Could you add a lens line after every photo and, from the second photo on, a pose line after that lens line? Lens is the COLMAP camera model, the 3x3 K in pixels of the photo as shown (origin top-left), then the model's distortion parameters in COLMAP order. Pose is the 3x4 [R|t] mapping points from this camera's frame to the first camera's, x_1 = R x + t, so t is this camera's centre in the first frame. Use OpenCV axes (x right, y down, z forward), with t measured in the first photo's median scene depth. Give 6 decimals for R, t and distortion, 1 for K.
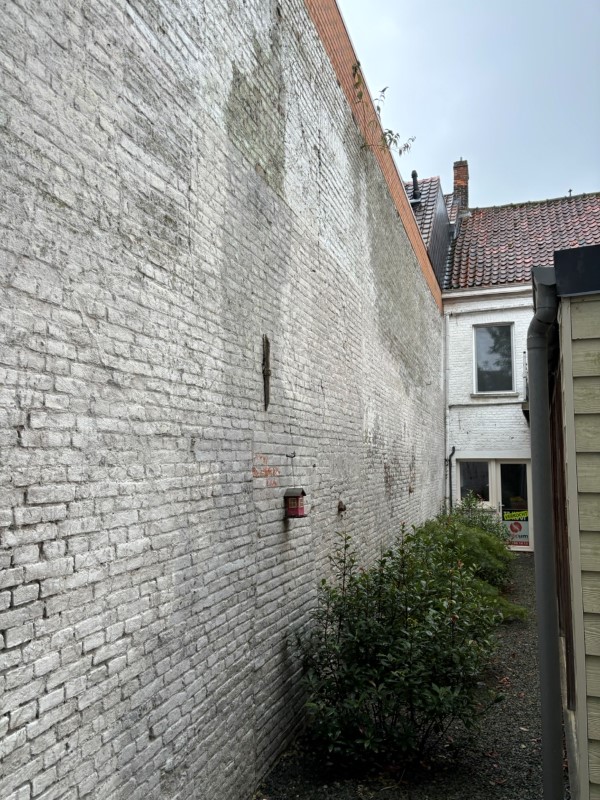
lens RADIAL K [[610.2, 0, 300.0], [0, 610.2, 400.0], [0, 0, 1]] dist [0.010528, 0.009305]
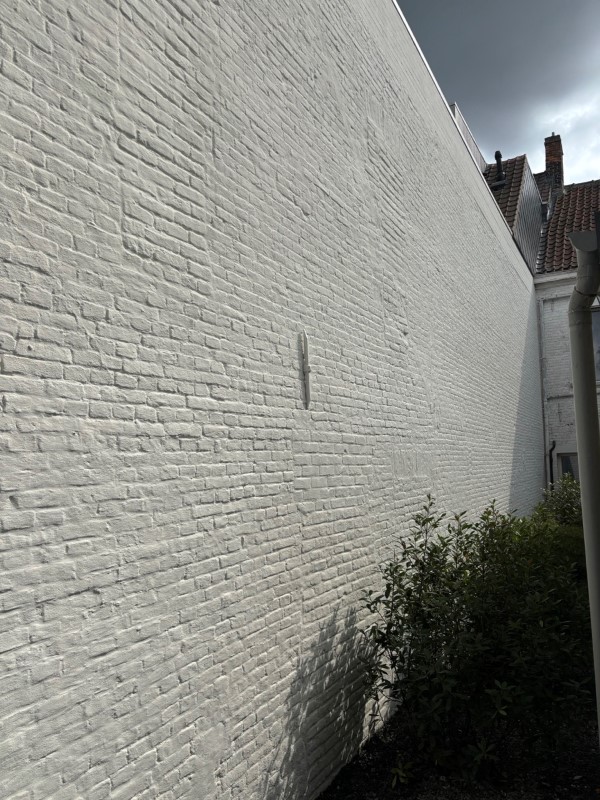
lens RADIAL K [[610.2, 0, 300.0], [0, 610.2, 400.0], [0, 0, 1]] dist [0.010528, 0.009305]
pose [[0.986187, -0.039485, -0.160858, 0.090092], [0.039476, 0.999215, -0.003249, 0.007818], [0.160860, -0.003146, 0.986972, 0.045529]]
